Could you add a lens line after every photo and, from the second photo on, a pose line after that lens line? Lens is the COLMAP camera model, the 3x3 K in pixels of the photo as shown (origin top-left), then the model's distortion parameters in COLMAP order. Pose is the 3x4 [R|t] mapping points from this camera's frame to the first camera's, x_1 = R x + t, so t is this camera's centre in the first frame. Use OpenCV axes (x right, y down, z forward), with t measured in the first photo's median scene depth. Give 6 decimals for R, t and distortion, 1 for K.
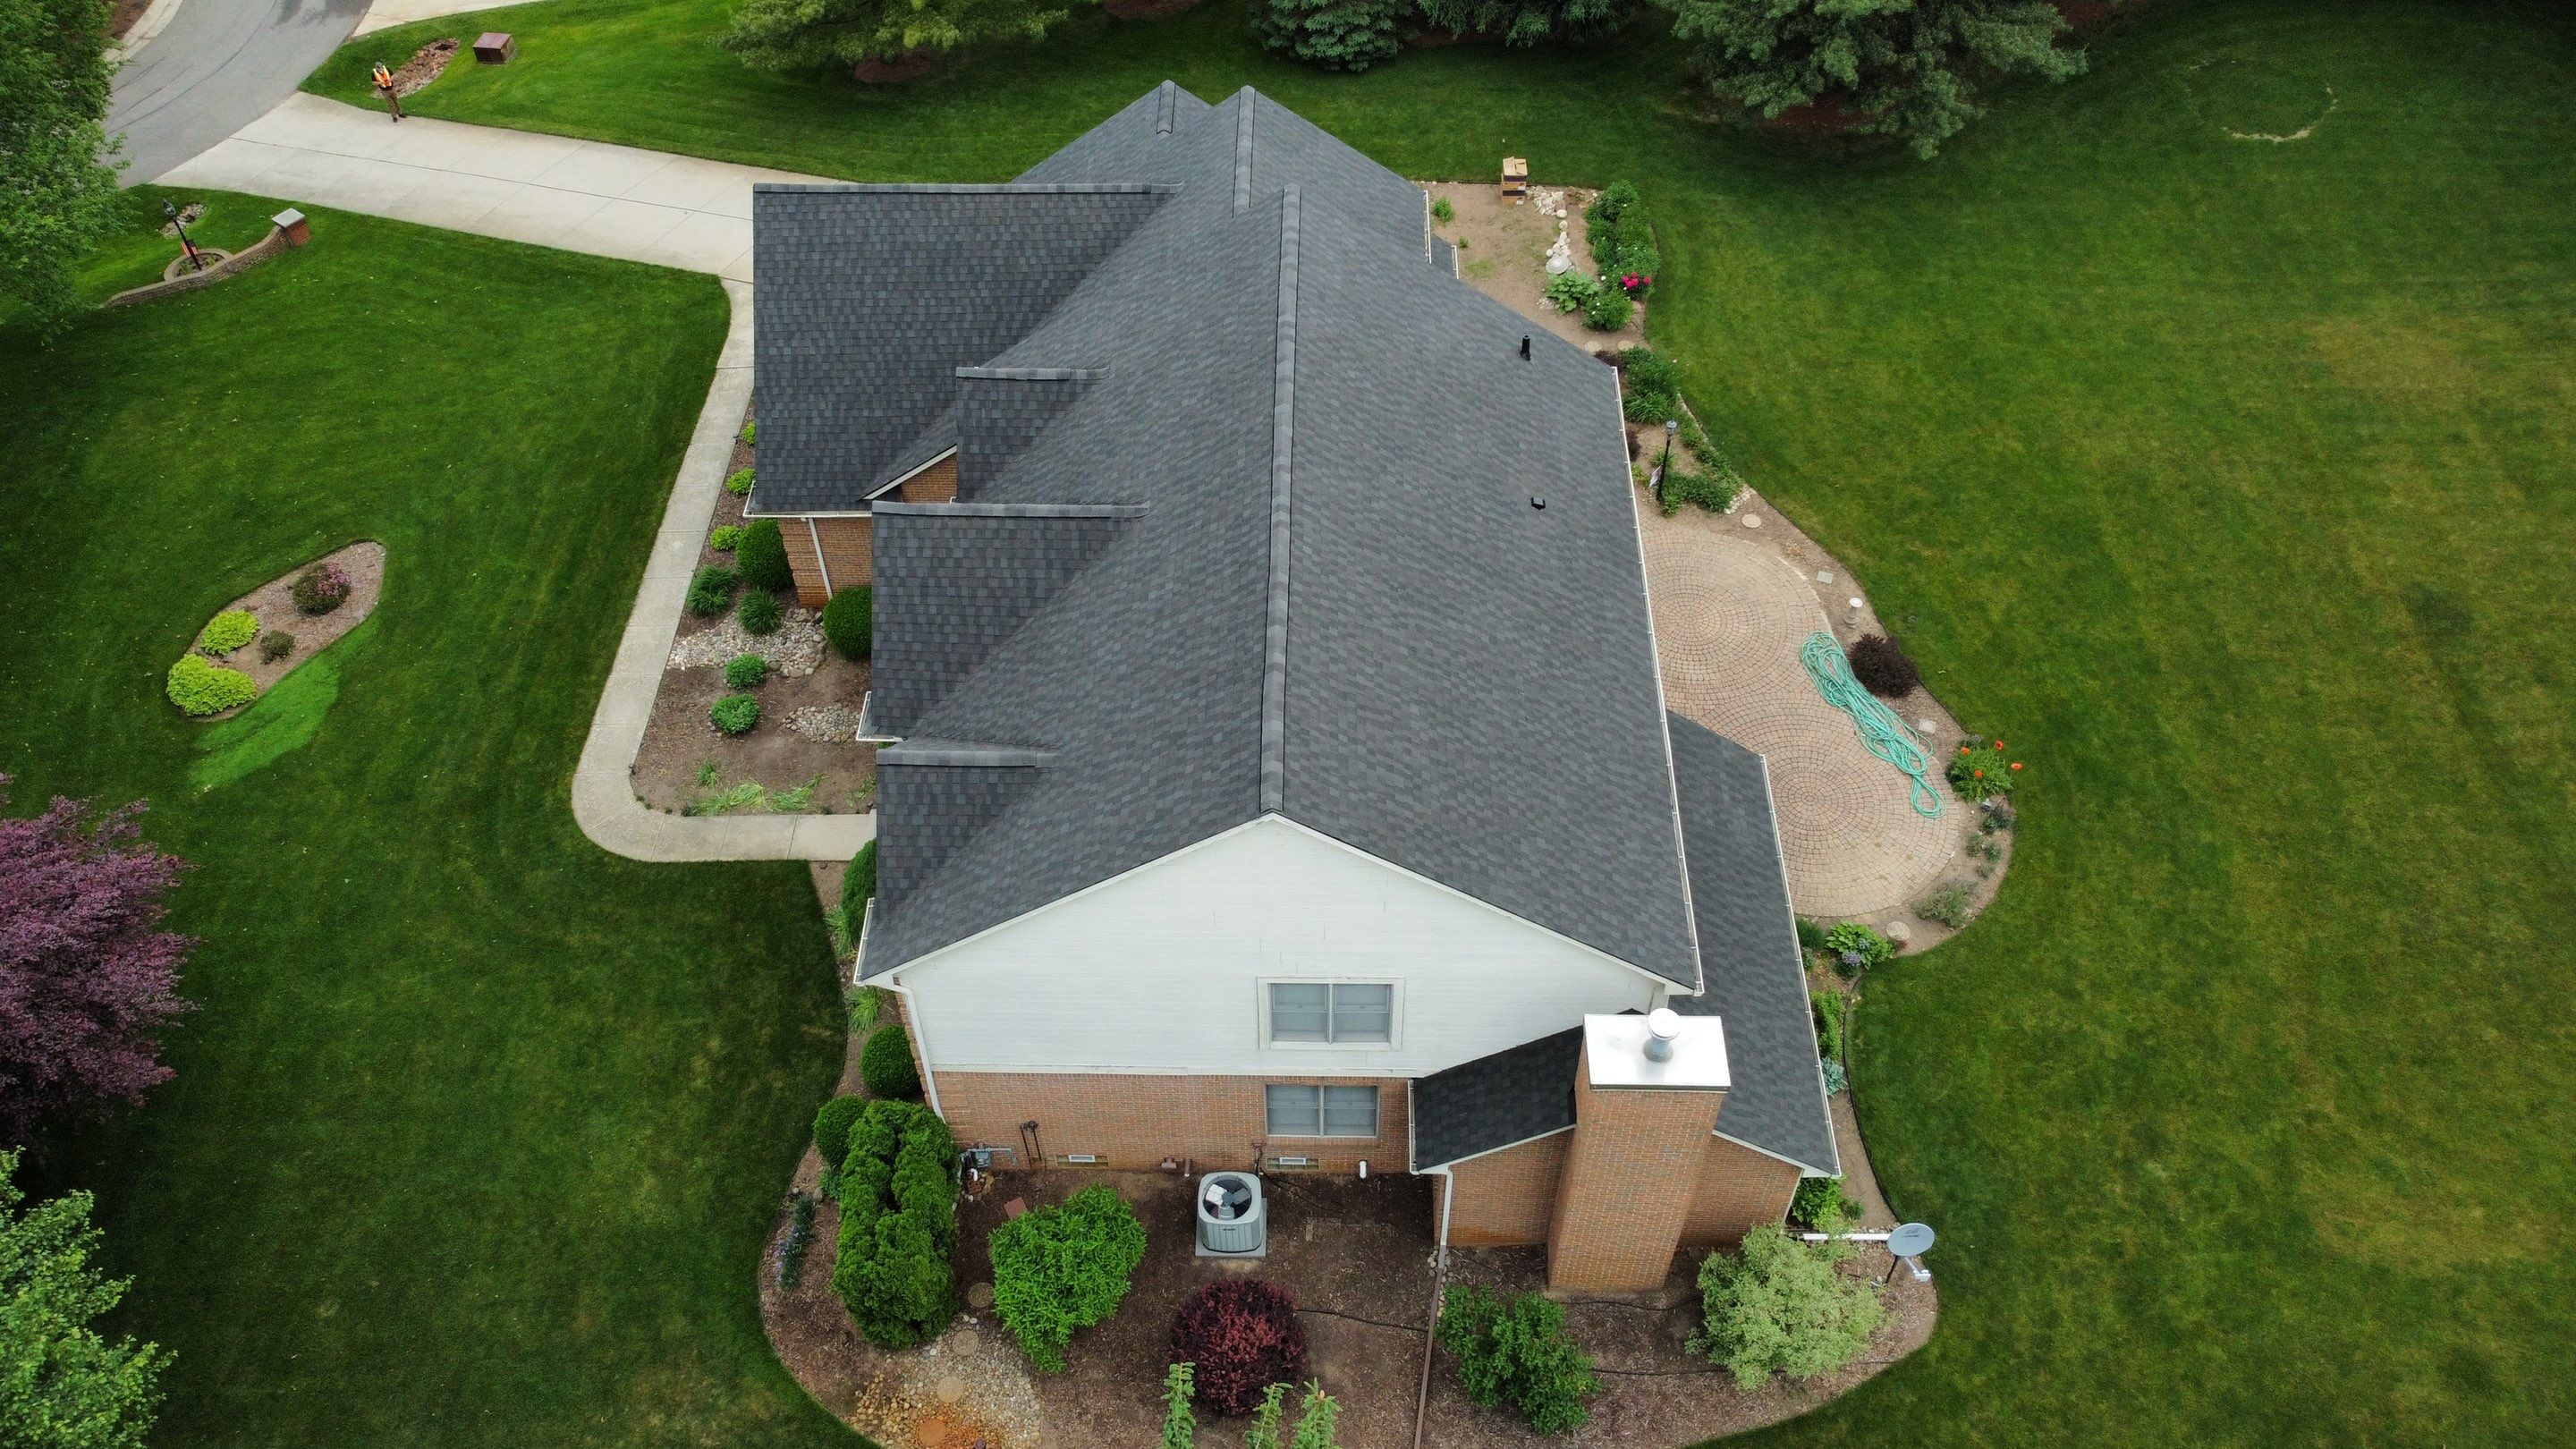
lens RADIAL K [[1950.0, 0, 1278.3], [0, 1950.0, 712.1], [0, 0, 1]] dist [0.017346, -0.022940]
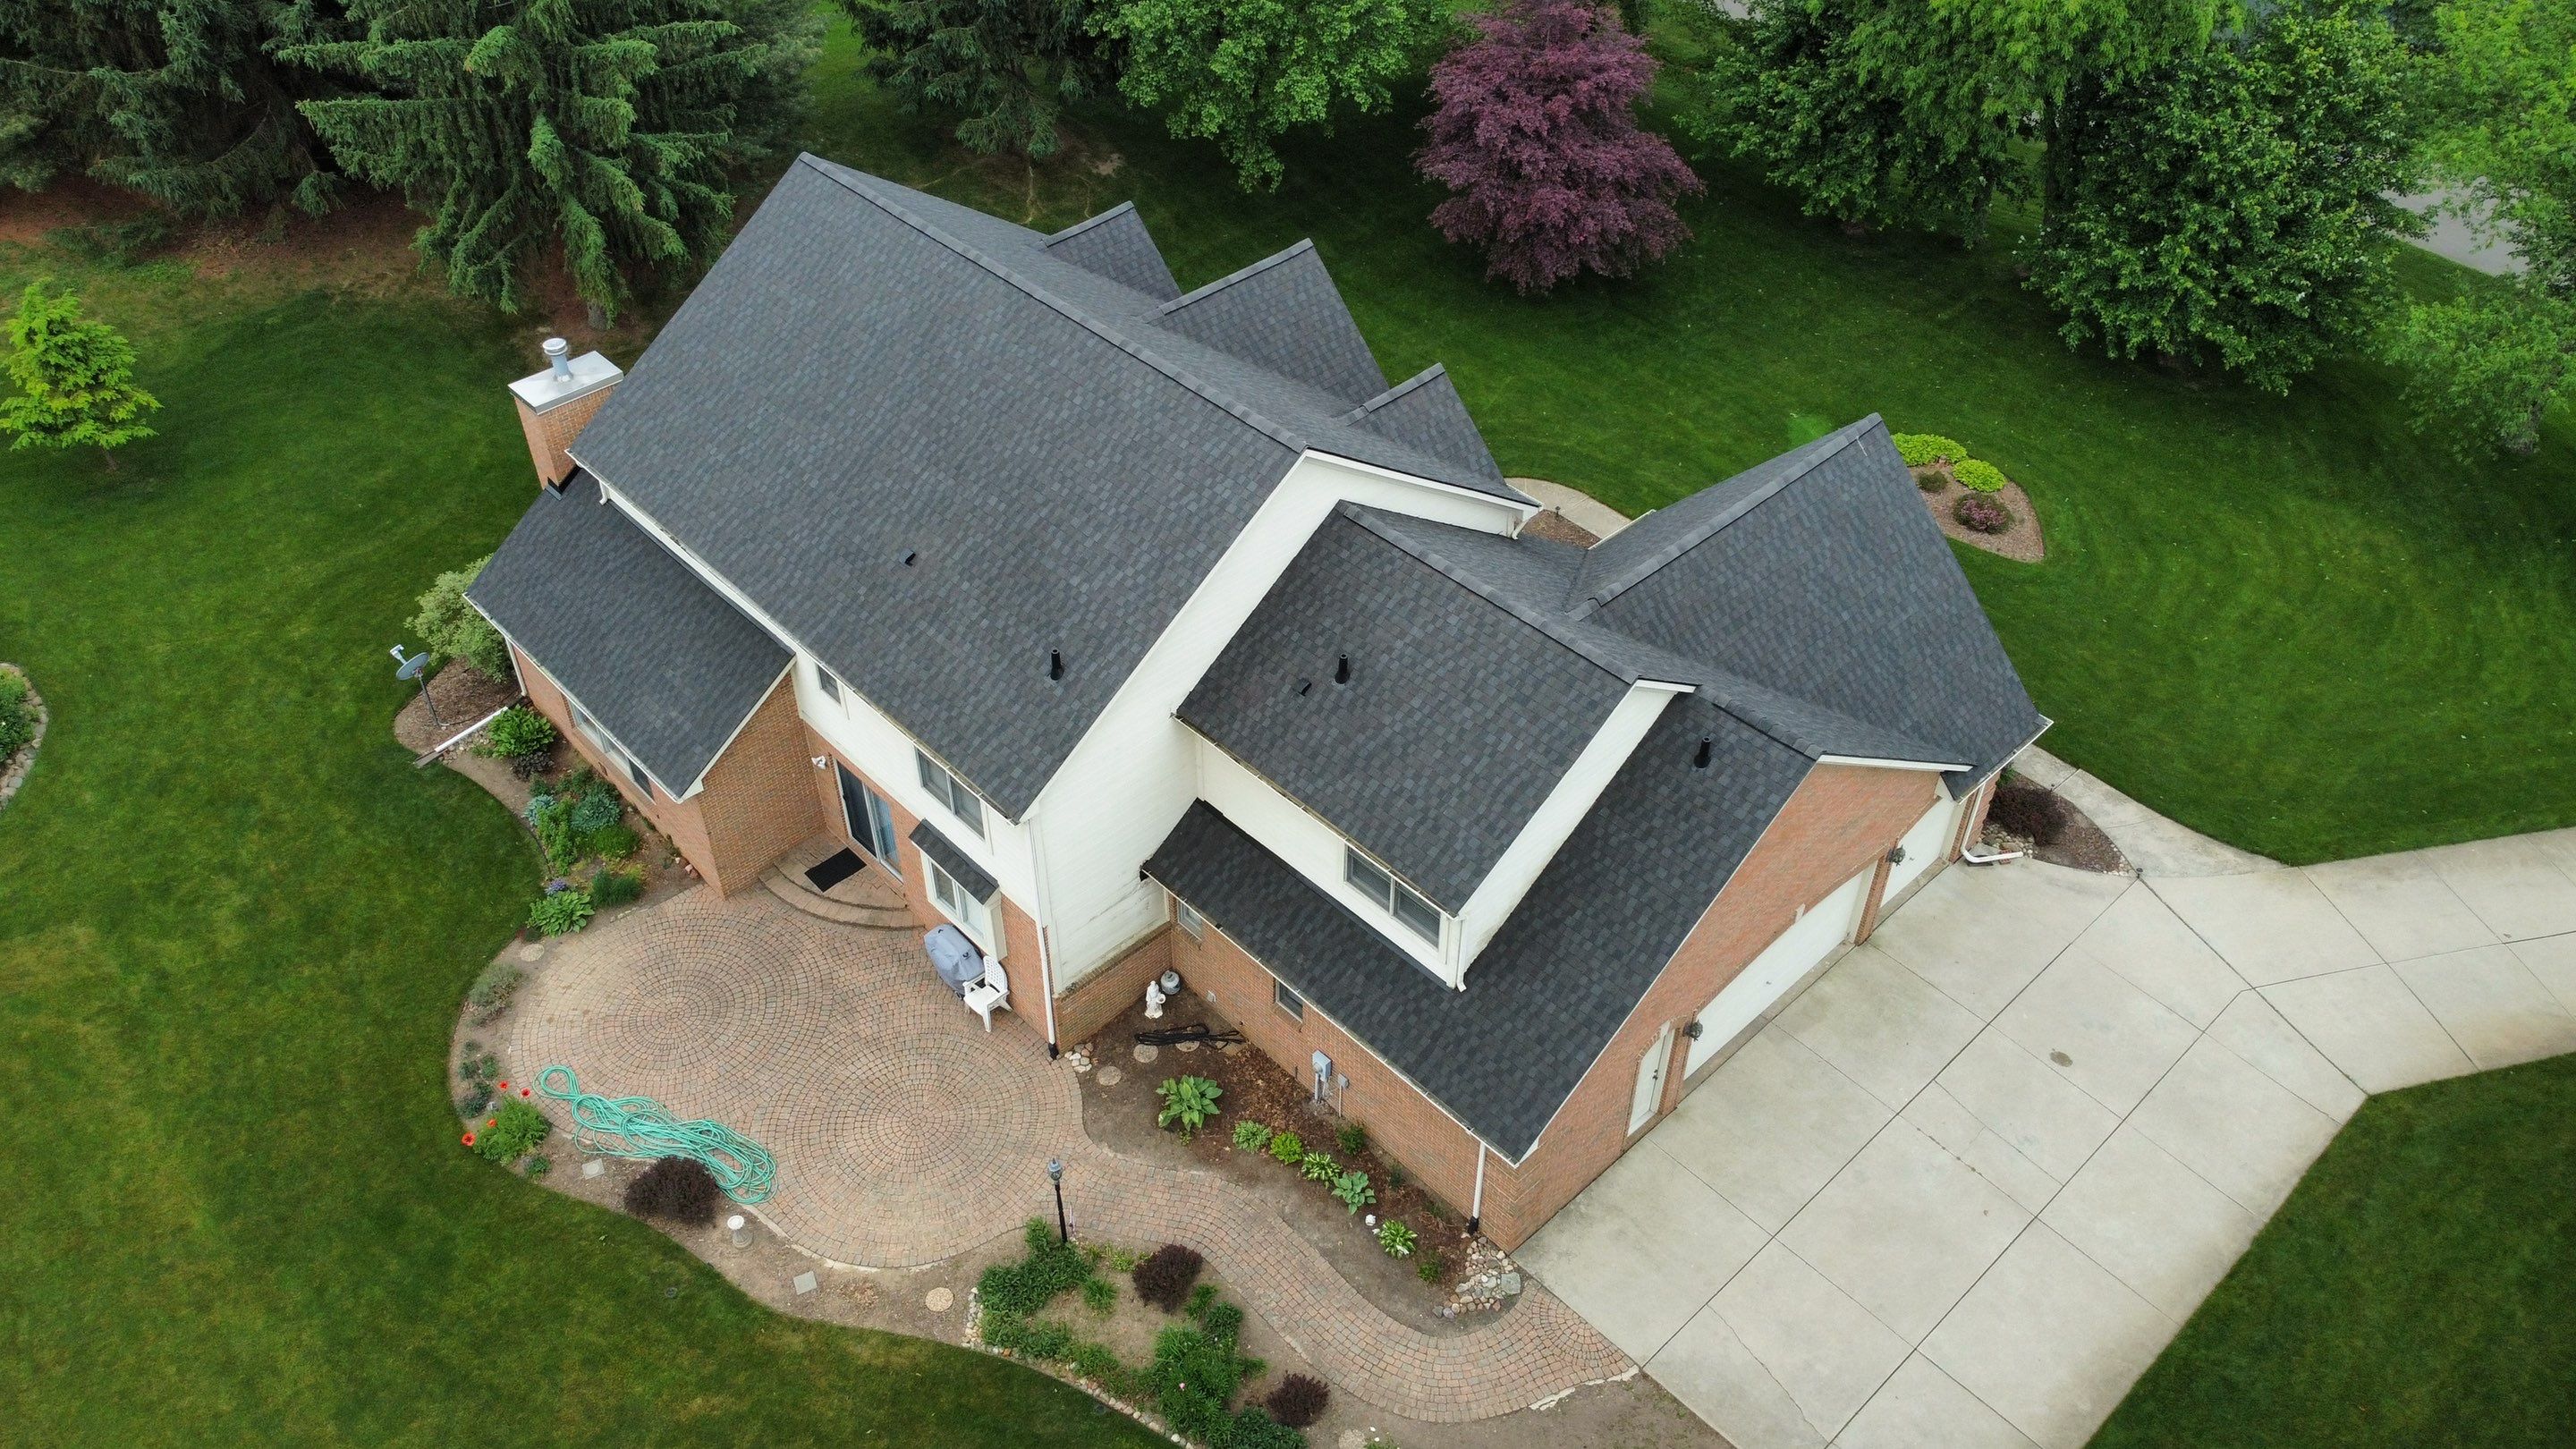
lens RADIAL K [[1950.0, 0, 1290.8], [0, 1950.0, 736.2], [0, 0, 1]] dist [0.017346, -0.022940]
pose [[-0.711625, 0.476686, -0.516101, 0.444327], [-0.520482, 0.135716, 0.843018, -0.832521], [0.471898, 0.868534, 0.151528, 0.824941]]
